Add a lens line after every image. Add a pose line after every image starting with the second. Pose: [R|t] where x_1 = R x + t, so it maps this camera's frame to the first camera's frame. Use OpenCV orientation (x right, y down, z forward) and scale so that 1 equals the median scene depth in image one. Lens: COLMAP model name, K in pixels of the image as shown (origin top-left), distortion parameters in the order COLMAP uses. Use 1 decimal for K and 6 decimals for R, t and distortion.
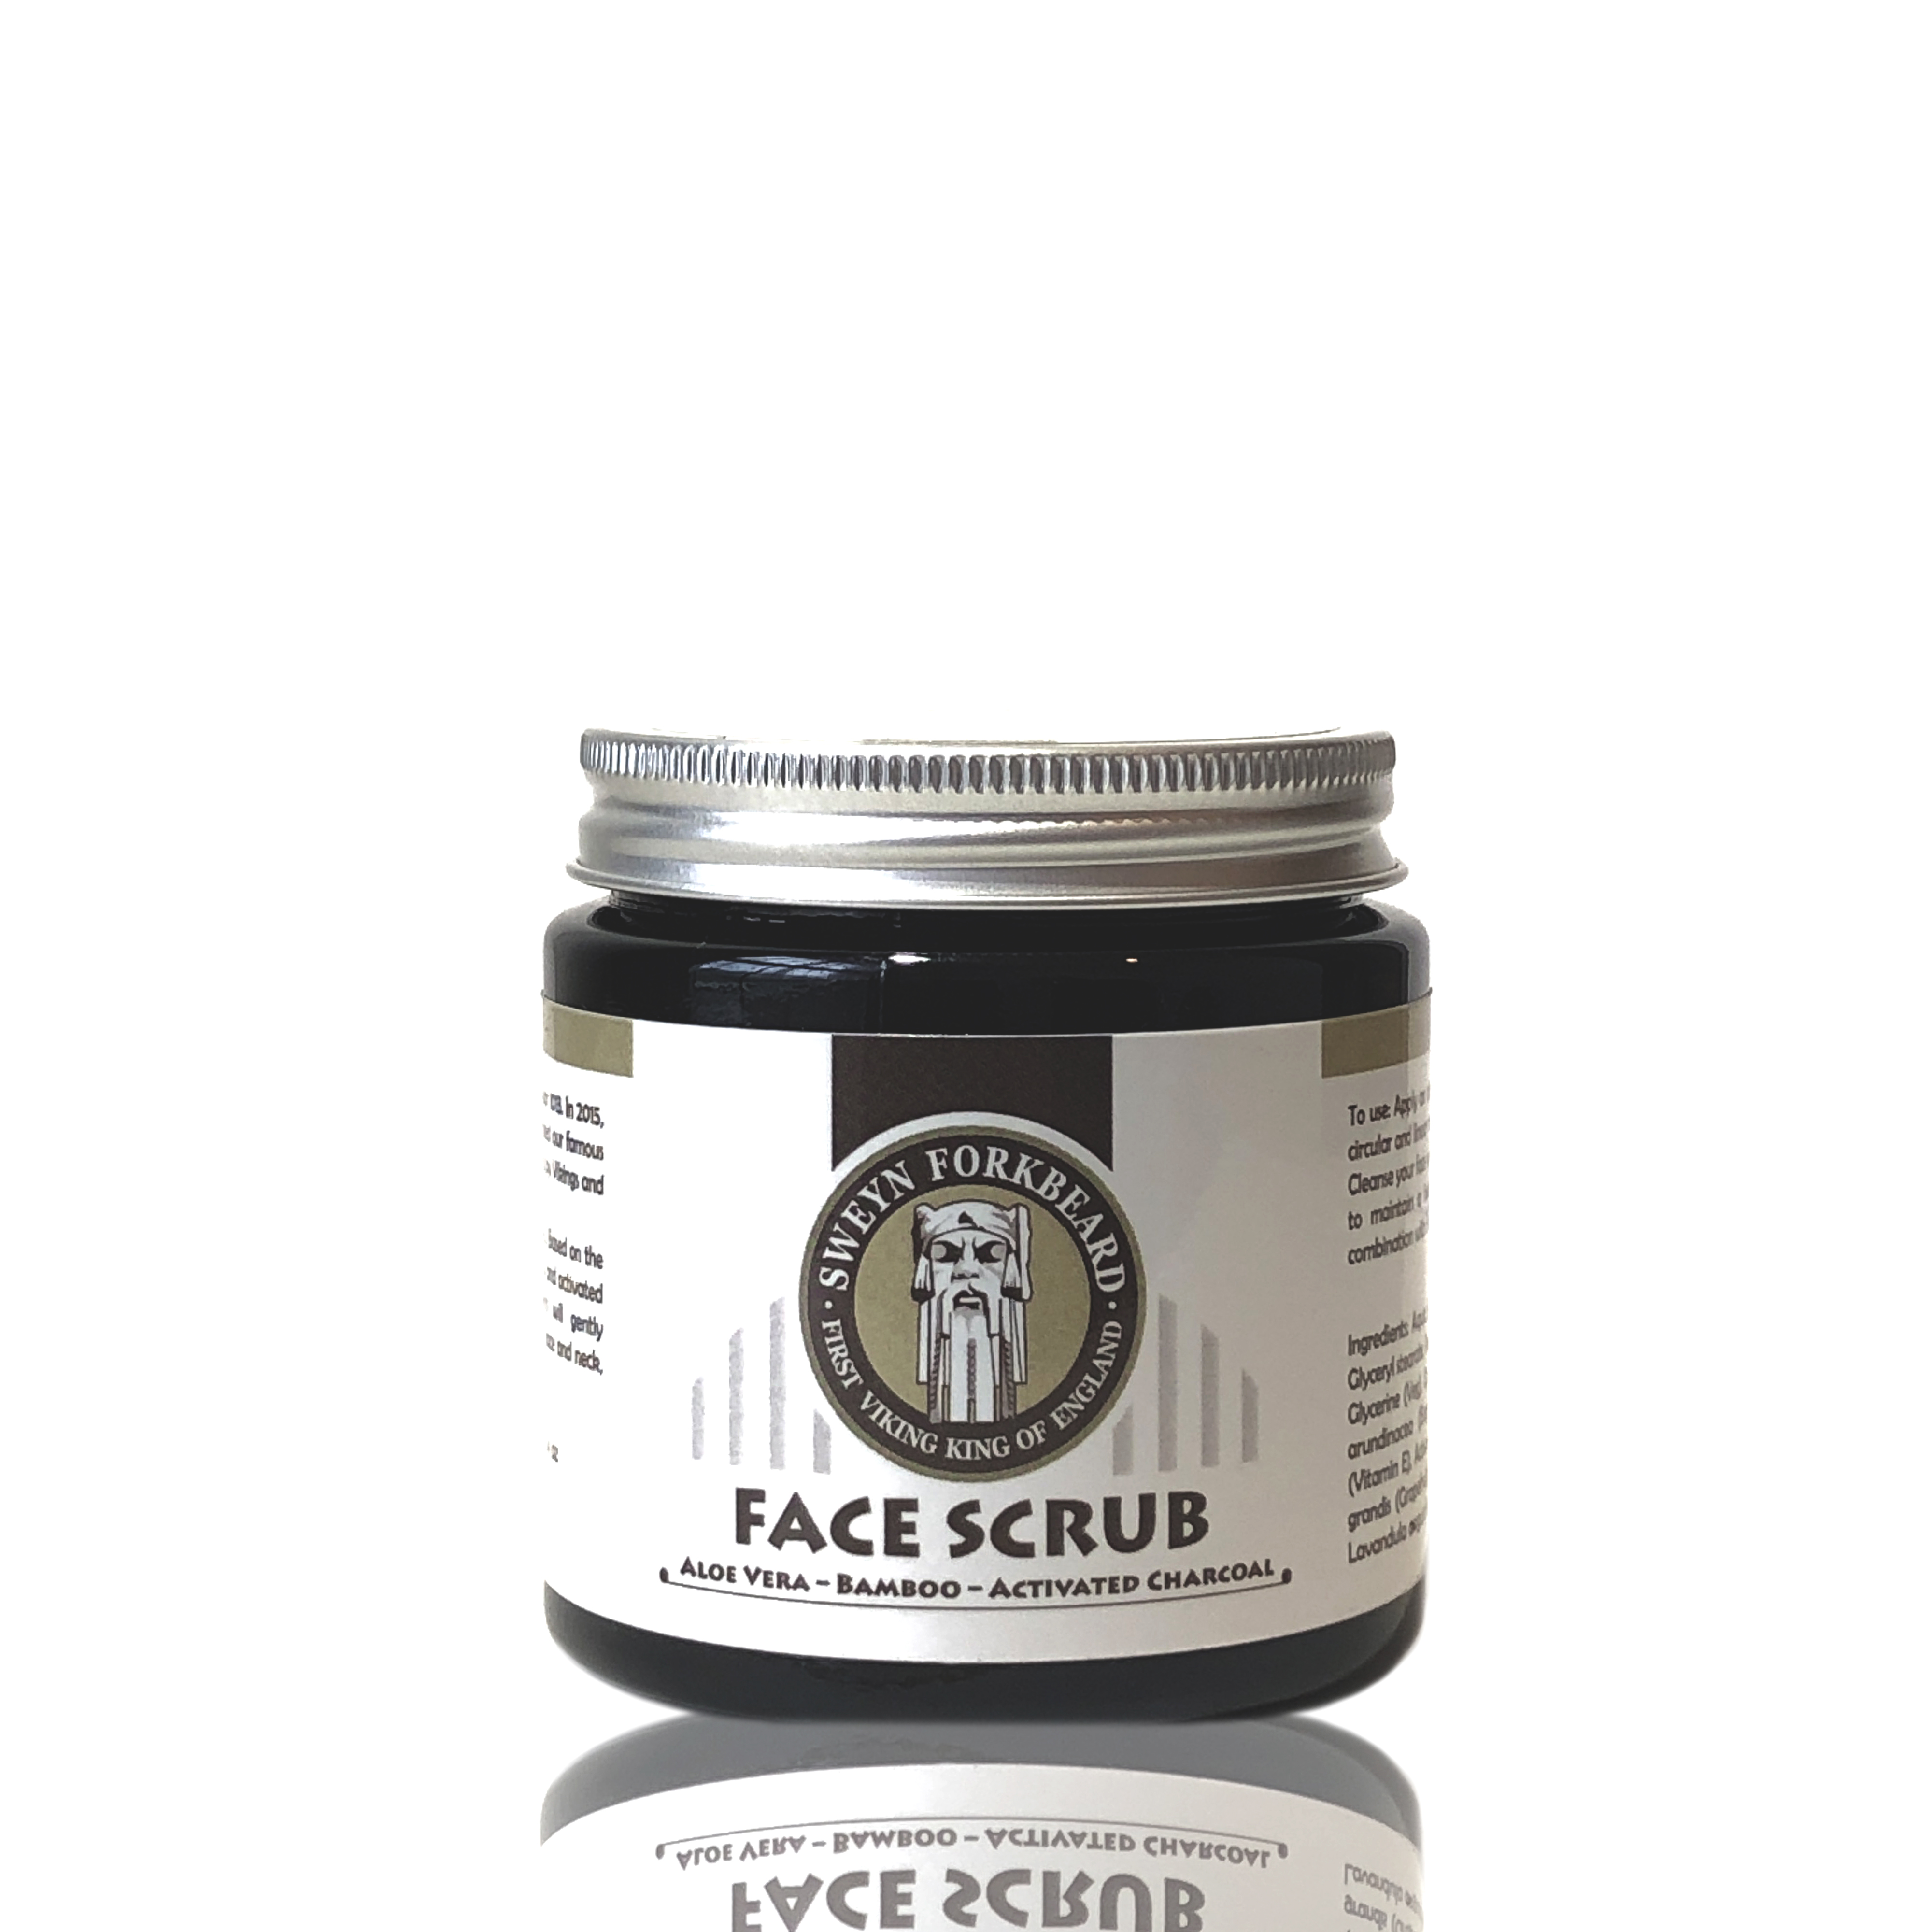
lens RADIAL K [[4209.6, 0, 897.7], [0, 4209.6, 908.9], [0, 0, 1]] dist [0.603546, 0.000000]
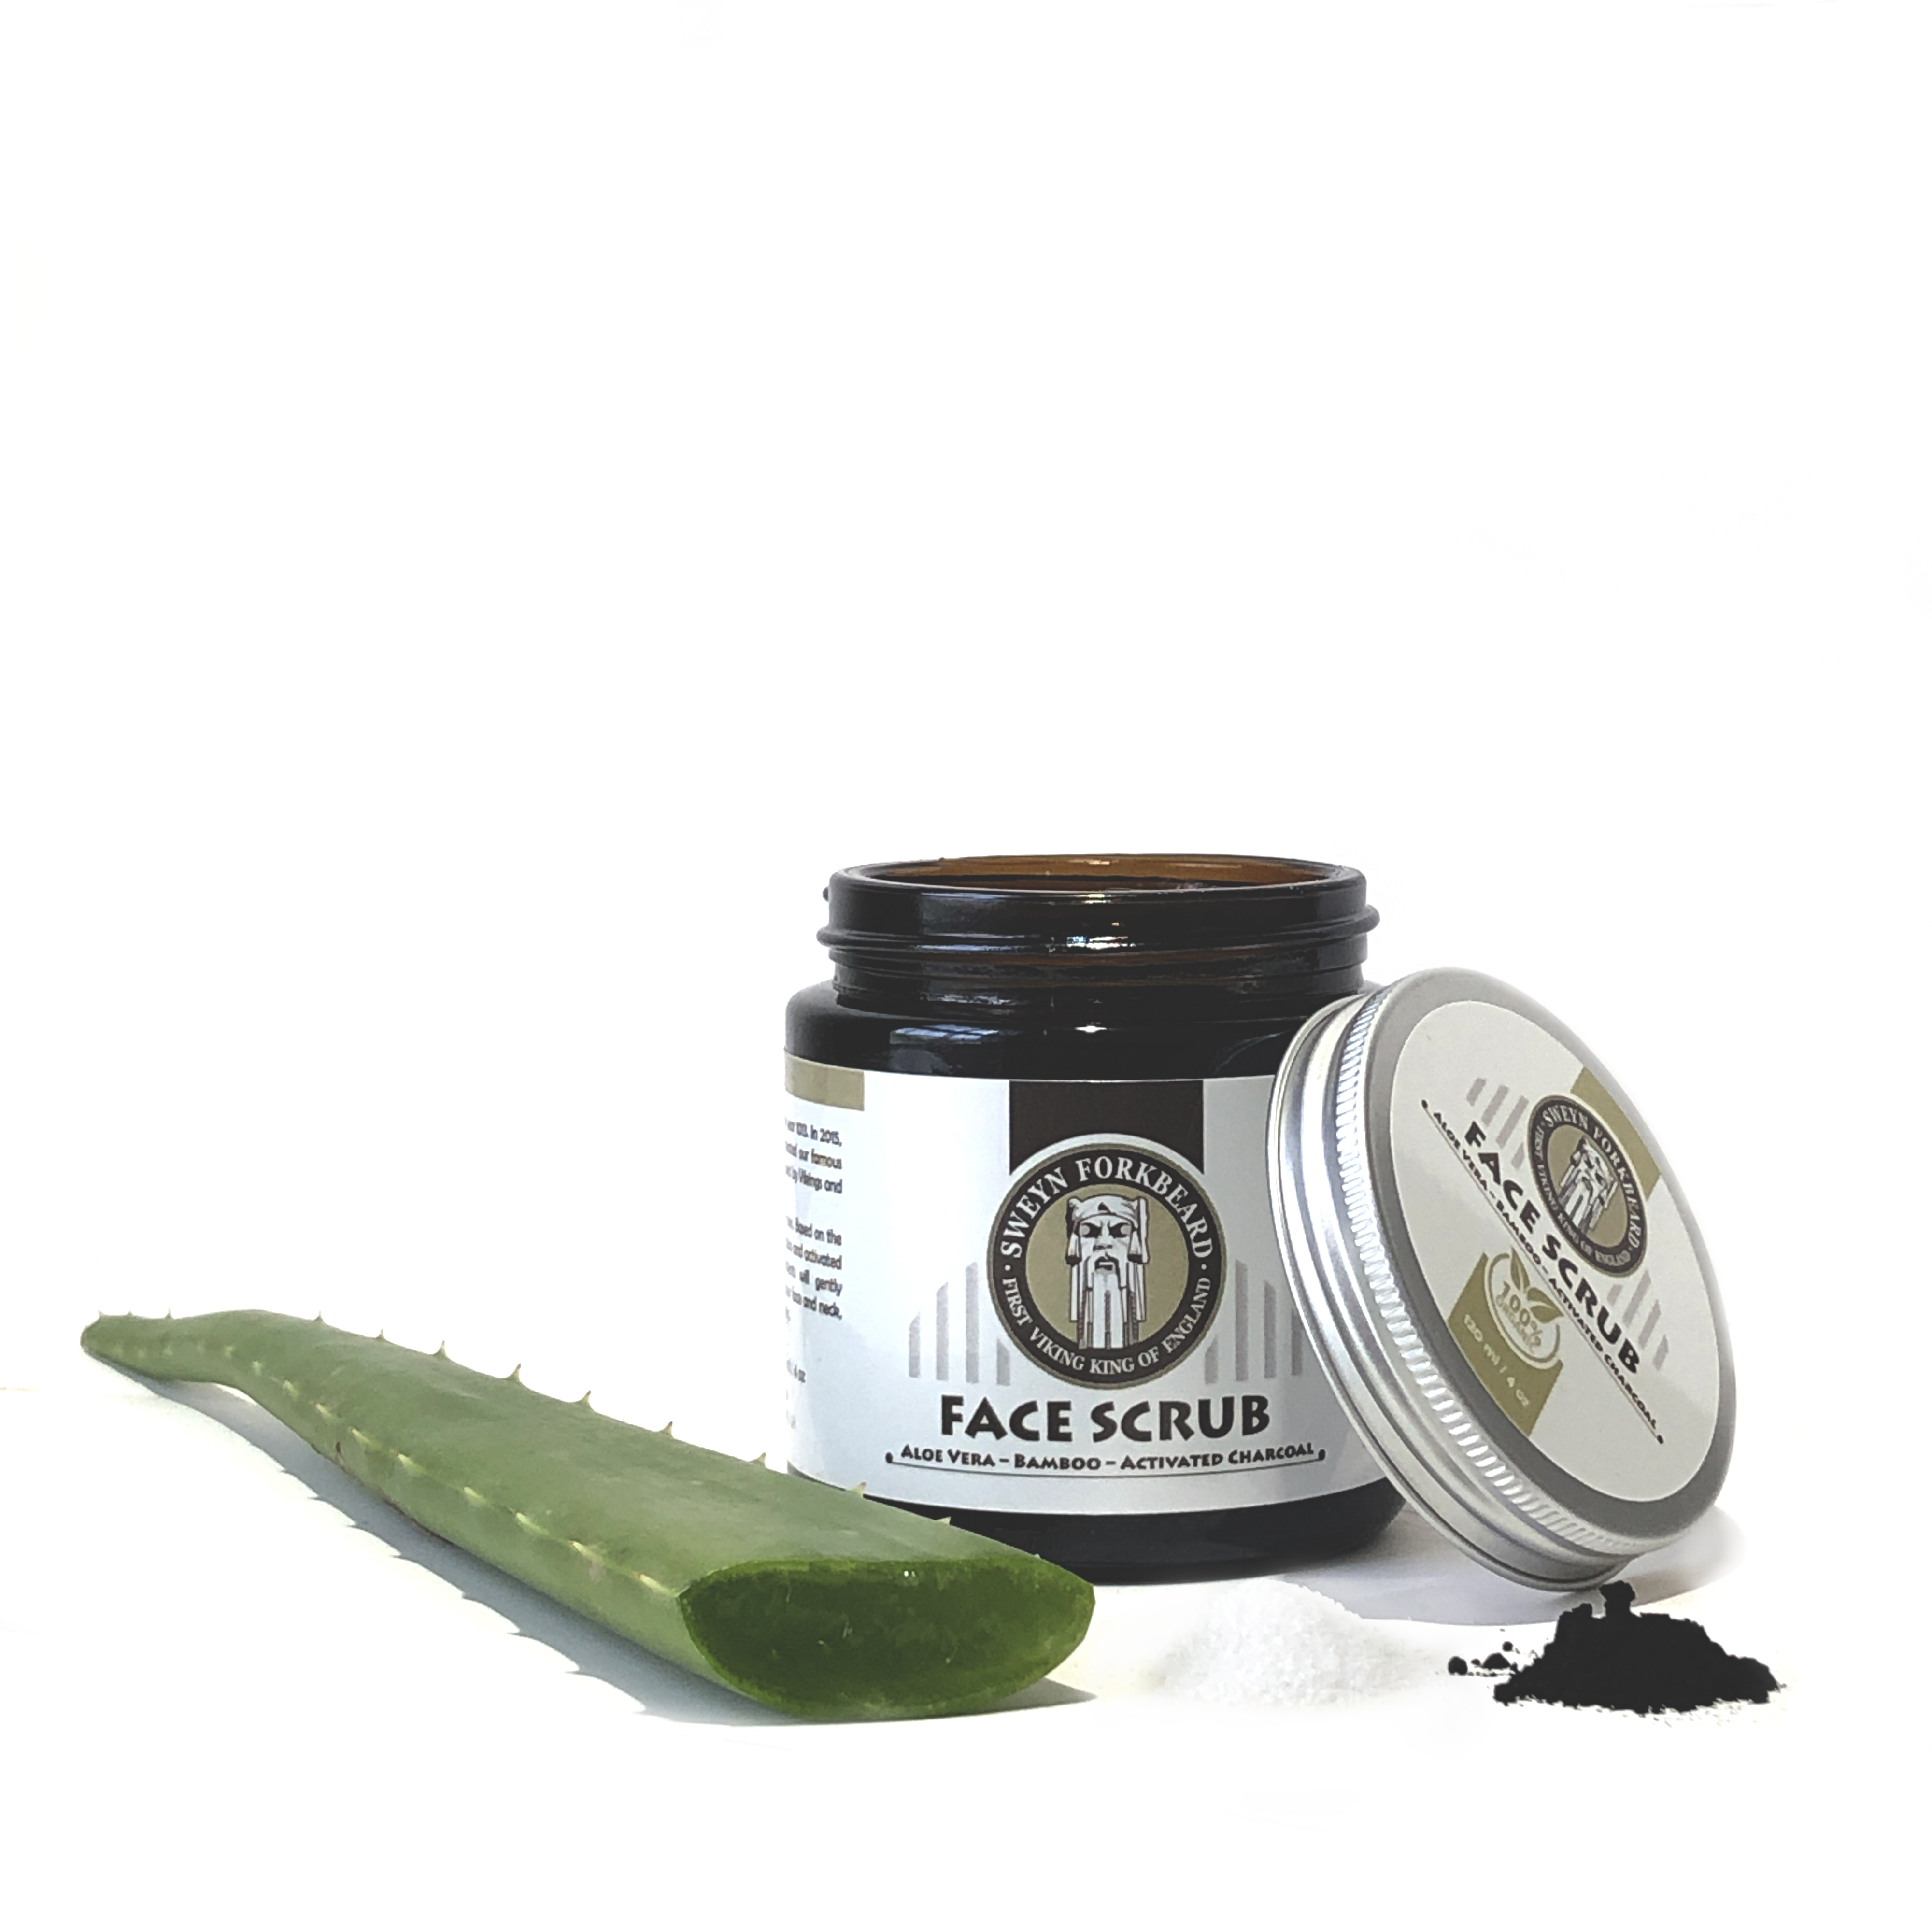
lens RADIAL K [[4209.6, 0, 941.4], [0, 4209.6, 851.6], [0, 0, 1]] dist [0.603546, 0.000000]
pose [[0.999311, -0.005057, 0.036758, -0.091679], [0.005778, 0.999792, -0.019550, -0.020610], [-0.036651, 0.019749, 0.999133, -0.450089]]
